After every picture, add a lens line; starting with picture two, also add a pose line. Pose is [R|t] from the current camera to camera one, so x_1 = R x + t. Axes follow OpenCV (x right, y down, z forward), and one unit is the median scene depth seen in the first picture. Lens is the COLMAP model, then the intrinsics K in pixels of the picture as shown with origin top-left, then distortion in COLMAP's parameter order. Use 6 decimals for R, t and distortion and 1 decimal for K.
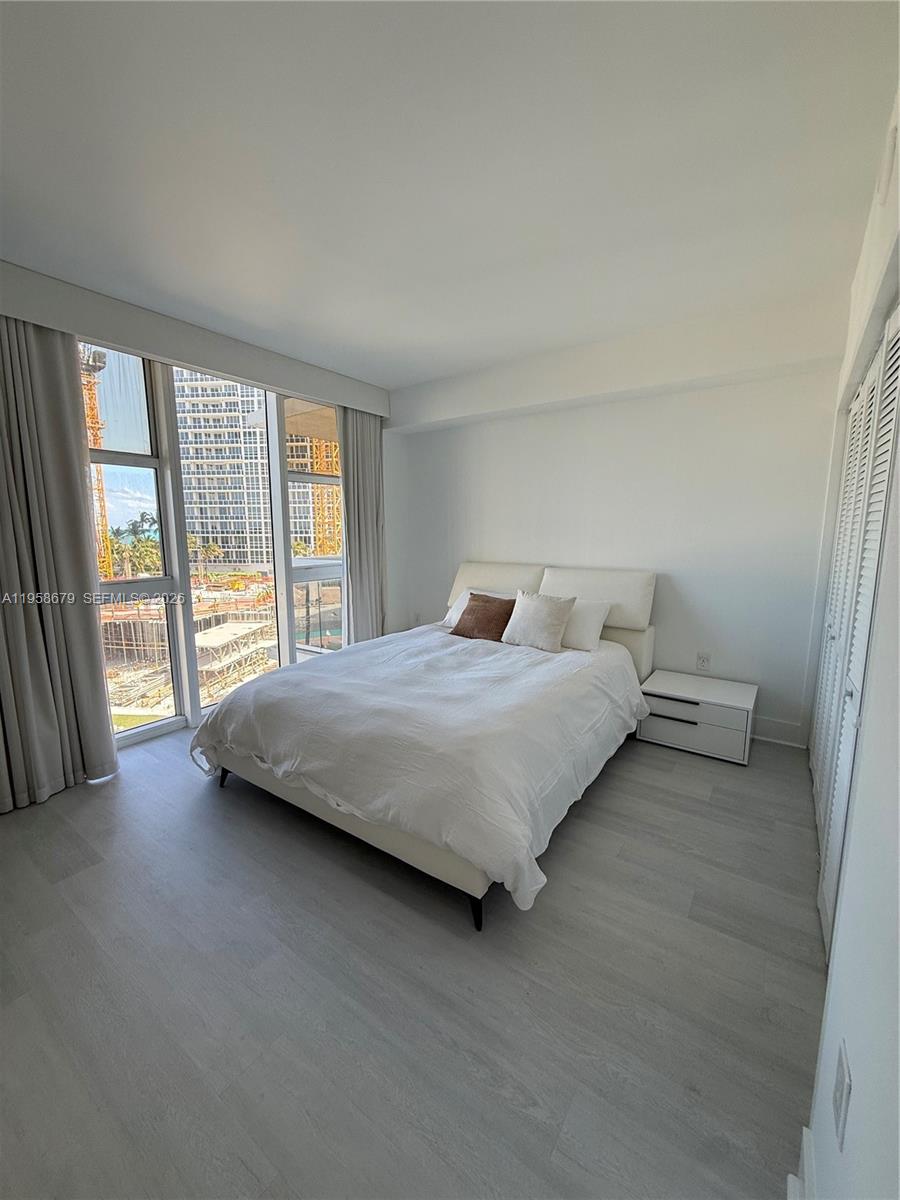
lens RADIAL K [[476.8, 0, 446.6], [0, 476.8, 595.3], [0, 0, 1]] dist [0.019432, 0.000078]
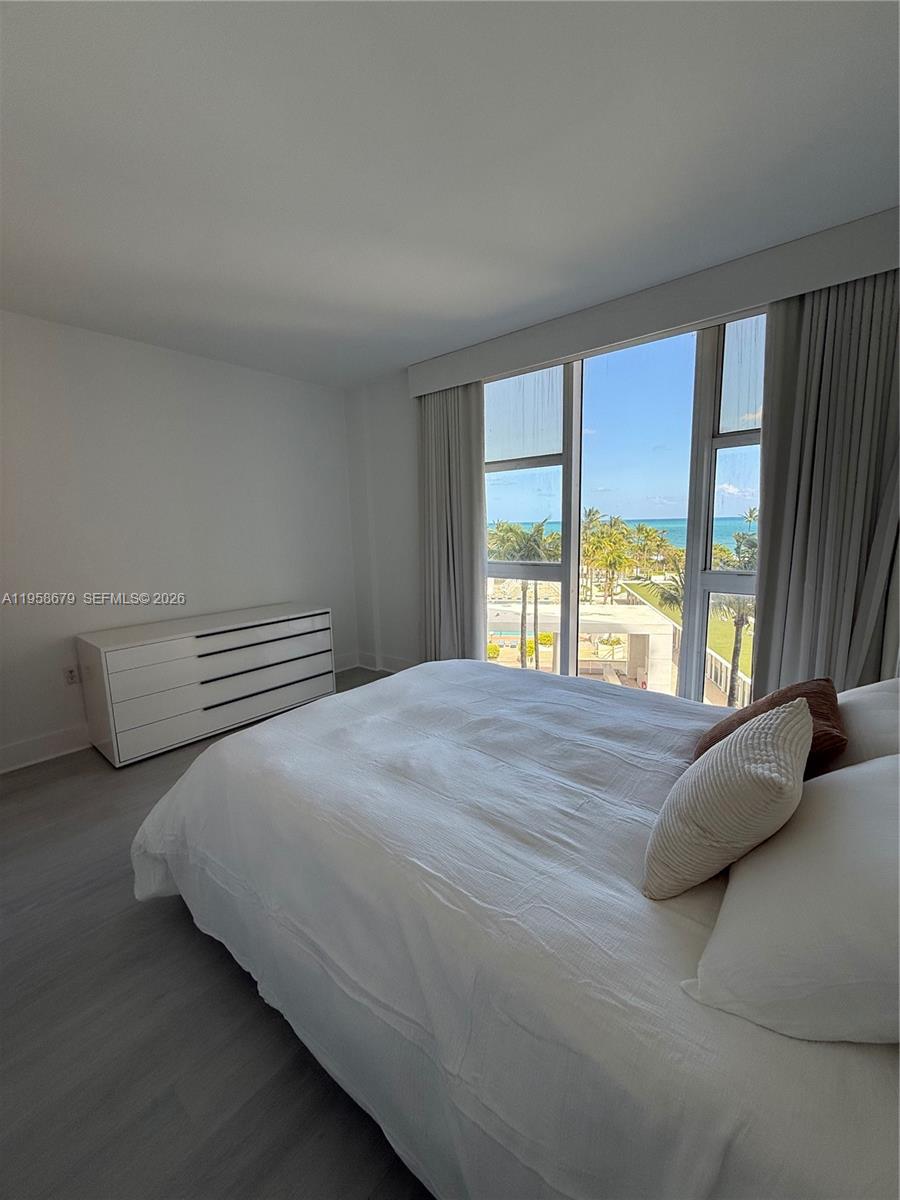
lens RADIAL K [[476.8, 0, 446.6], [0, 476.8, 595.3], [0, 0, 1]] dist [0.019432, 0.000078]
pose [[-0.068094, 0.158245, -0.985049, 0.596589], [-0.110832, 0.980030, 0.165100, -0.136289], [0.991504, 0.120417, -0.049195, 0.927298]]
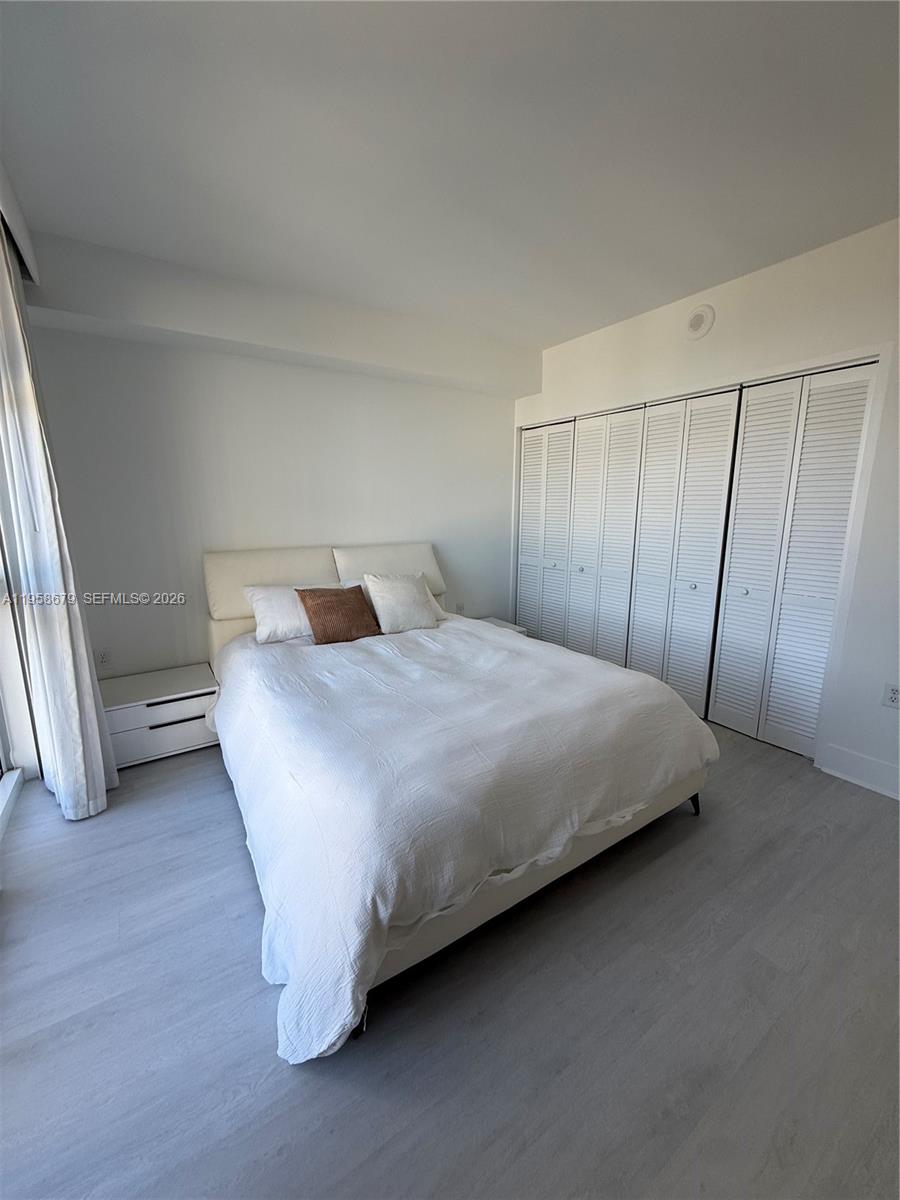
lens RADIAL K [[476.8, 0, 446.6], [0, 476.8, 595.3], [0, 0, 1]] dist [0.019432, 0.000078]
pose [[0.358563, -0.175660, 0.916829, -0.749497], [0.130531, 0.981922, 0.137082, -0.091803], [-0.924334, 0.070522, 0.375010, 0.645598]]
